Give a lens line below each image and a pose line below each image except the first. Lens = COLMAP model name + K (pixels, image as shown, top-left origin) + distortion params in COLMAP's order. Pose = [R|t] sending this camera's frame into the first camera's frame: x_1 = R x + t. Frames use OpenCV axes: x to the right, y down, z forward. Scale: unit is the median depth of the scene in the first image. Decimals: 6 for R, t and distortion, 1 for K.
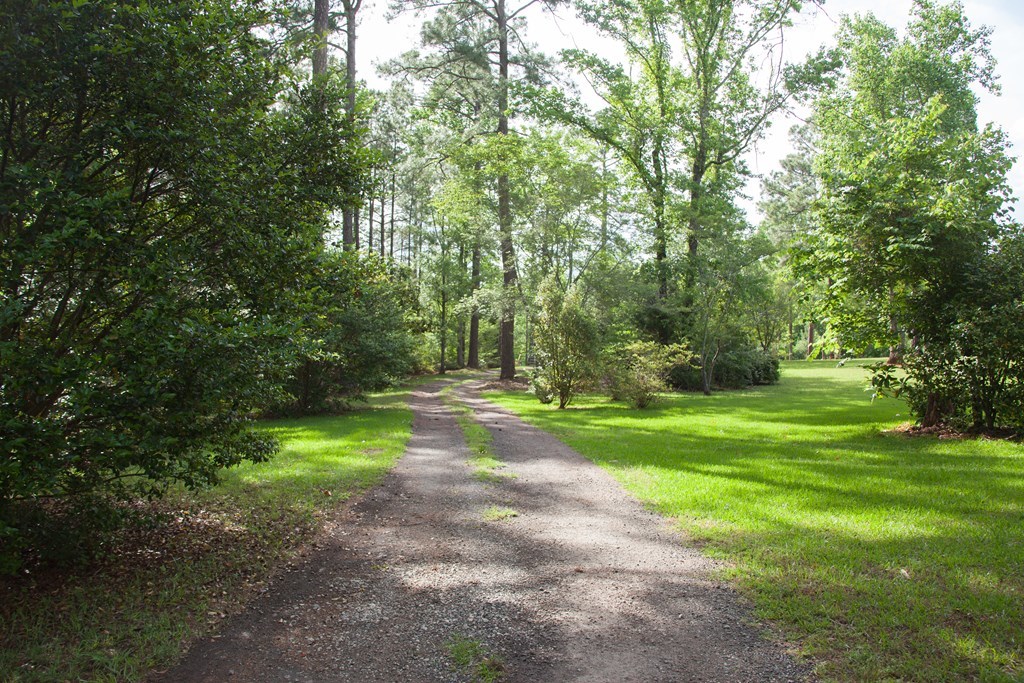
lens RADIAL K [[820.4, 0, 505.7], [0, 820.4, 357.4], [0, 0, 1]] dist [-0.164147, 0.132492]
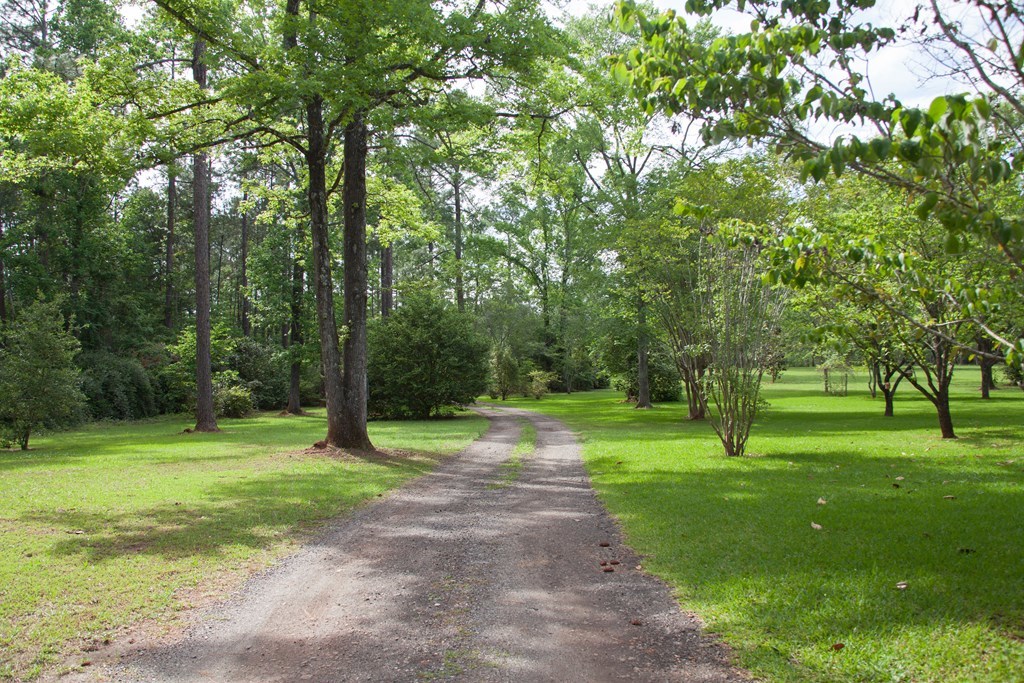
lens RADIAL K [[820.4, 0, 505.7], [0, 820.4, 357.4], [0, 0, 1]] dist [-0.164147, 0.132492]
pose [[0.991950, -0.020245, 0.125005, -0.139334], [0.021918, 0.999687, -0.012023, -0.020876], [-0.124722, 0.014666, 0.992083, -0.850519]]
